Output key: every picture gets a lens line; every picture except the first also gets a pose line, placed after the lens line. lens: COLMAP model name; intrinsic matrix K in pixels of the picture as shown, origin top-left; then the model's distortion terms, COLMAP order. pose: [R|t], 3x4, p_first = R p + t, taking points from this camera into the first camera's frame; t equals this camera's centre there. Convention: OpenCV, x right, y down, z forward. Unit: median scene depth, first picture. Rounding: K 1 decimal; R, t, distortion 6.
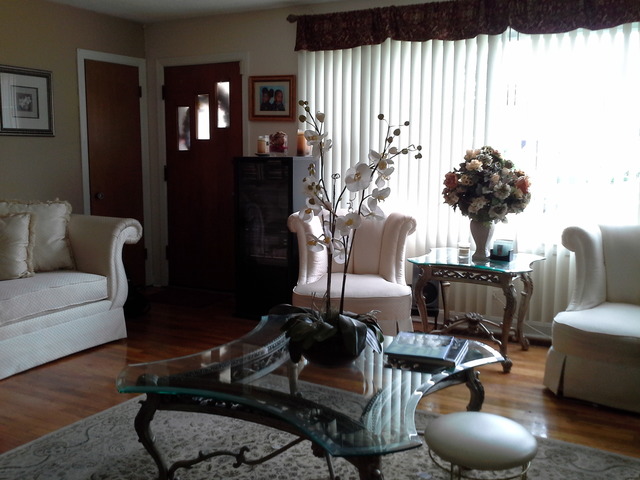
lens RADIAL K [[608.6, 0, 320.0], [0, 608.6, 240.0], [0, 0, 1]] dist [0.003275, -0.190397]
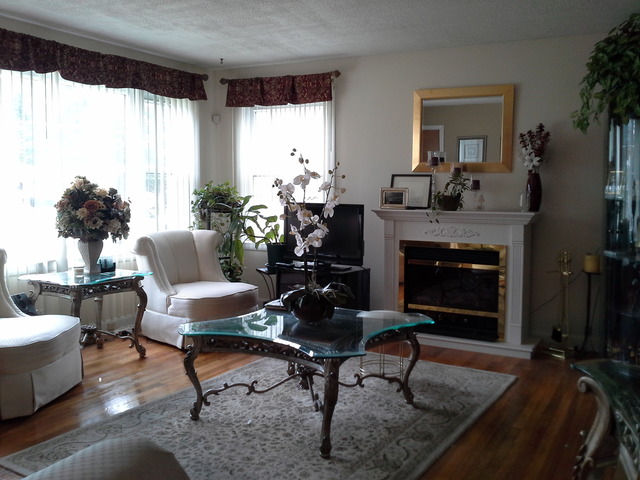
lens RADIAL K [[615.9, 0, 338.5], [0, 615.9, 225.8], [0, 0, 1]] dist [0.075150, -0.204112]
pose [[0.003661, -0.070648, 0.997495, -0.932798], [0.127099, 0.989444, 0.069612, -0.085880], [-0.991883, 0.126526, 0.012601, 0.537488]]
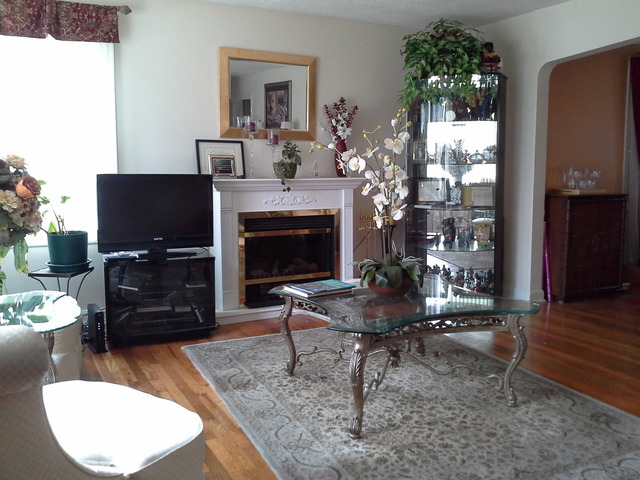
lens RADIAL K [[615.9, 0, 338.5], [0, 615.9, 225.8], [0, 0, 1]] dist [0.075150, -0.204112]
pose [[-0.836886, -0.066578, 0.543312, -0.408407], [0.066340, 0.972922, 0.221410, -0.183426], [-0.543342, 0.221338, -0.809808, 1.361148]]
